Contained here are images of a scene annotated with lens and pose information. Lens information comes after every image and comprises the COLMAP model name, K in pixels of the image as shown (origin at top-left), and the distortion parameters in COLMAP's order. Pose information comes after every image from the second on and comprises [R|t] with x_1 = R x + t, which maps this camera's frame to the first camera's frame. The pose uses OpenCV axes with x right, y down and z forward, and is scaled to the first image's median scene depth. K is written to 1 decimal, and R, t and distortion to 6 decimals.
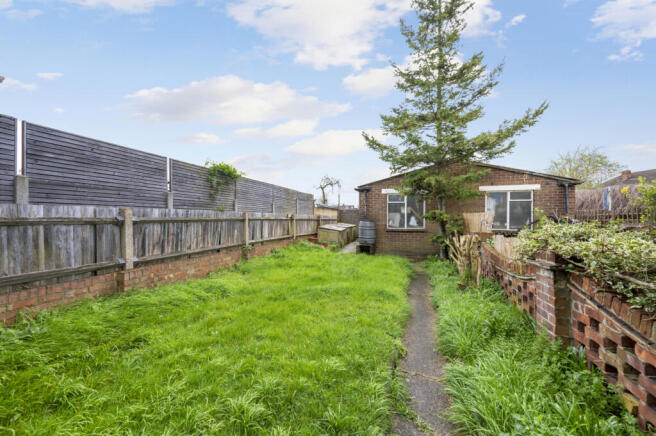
lens RADIAL K [[259.8, 0, 327.2], [0, 259.8, 218.3], [0, 0, 1]] dist [0.008763, 0.000071]
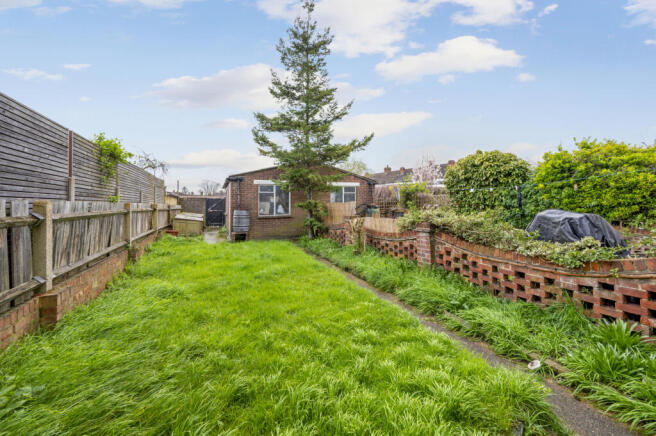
lens RADIAL K [[259.8, 0, 325.9], [0, 259.8, 199.9], [0, 0, 1]] dist [0.008763, 0.000071]
pose [[0.751015, -0.001013, 0.660285, -0.381680], [0.013984, 0.999799, -0.014371, -0.013161], [-0.660137, 0.020026, 0.750878, -0.003000]]
